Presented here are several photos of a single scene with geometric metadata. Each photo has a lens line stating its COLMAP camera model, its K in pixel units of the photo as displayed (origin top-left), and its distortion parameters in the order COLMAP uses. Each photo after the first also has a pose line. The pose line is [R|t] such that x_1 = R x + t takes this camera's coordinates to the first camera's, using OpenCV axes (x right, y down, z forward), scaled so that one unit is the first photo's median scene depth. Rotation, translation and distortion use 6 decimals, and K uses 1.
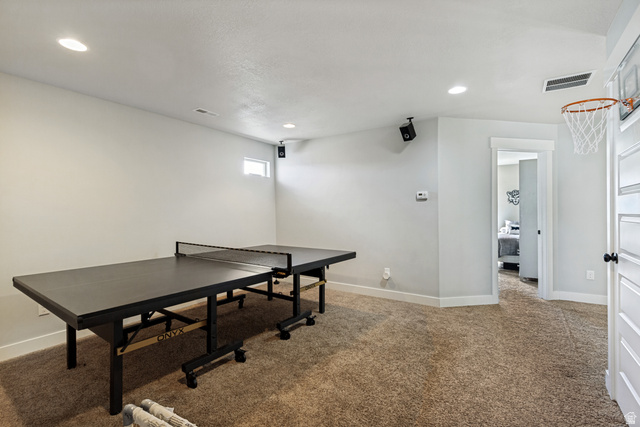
lens RADIAL K [[294.3, 0, 318.3], [0, 294.3, 213.2], [0, 0, 1]] dist [0.005331, -0.002348]
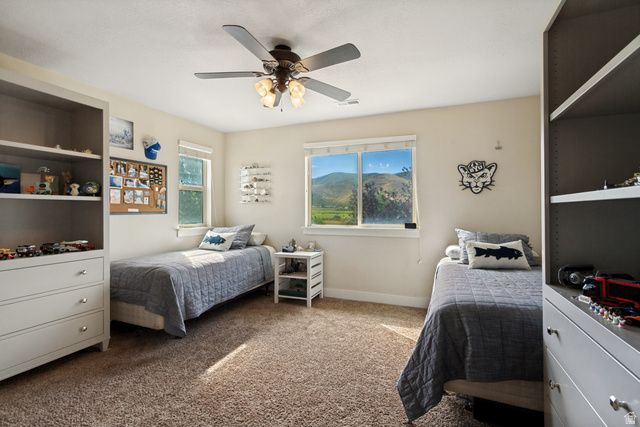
lens RADIAL K [[294.3, 0, 320.4], [0, 294.3, 211.5], [0, 0, 1]] dist [0.005331, -0.002348]
pose [[0.978863, -0.001524, 0.204511, 0.354861], [0.001318, 0.999998, 0.001141, -0.002173], [-0.204512, -0.000848, 0.978864, 0.626516]]
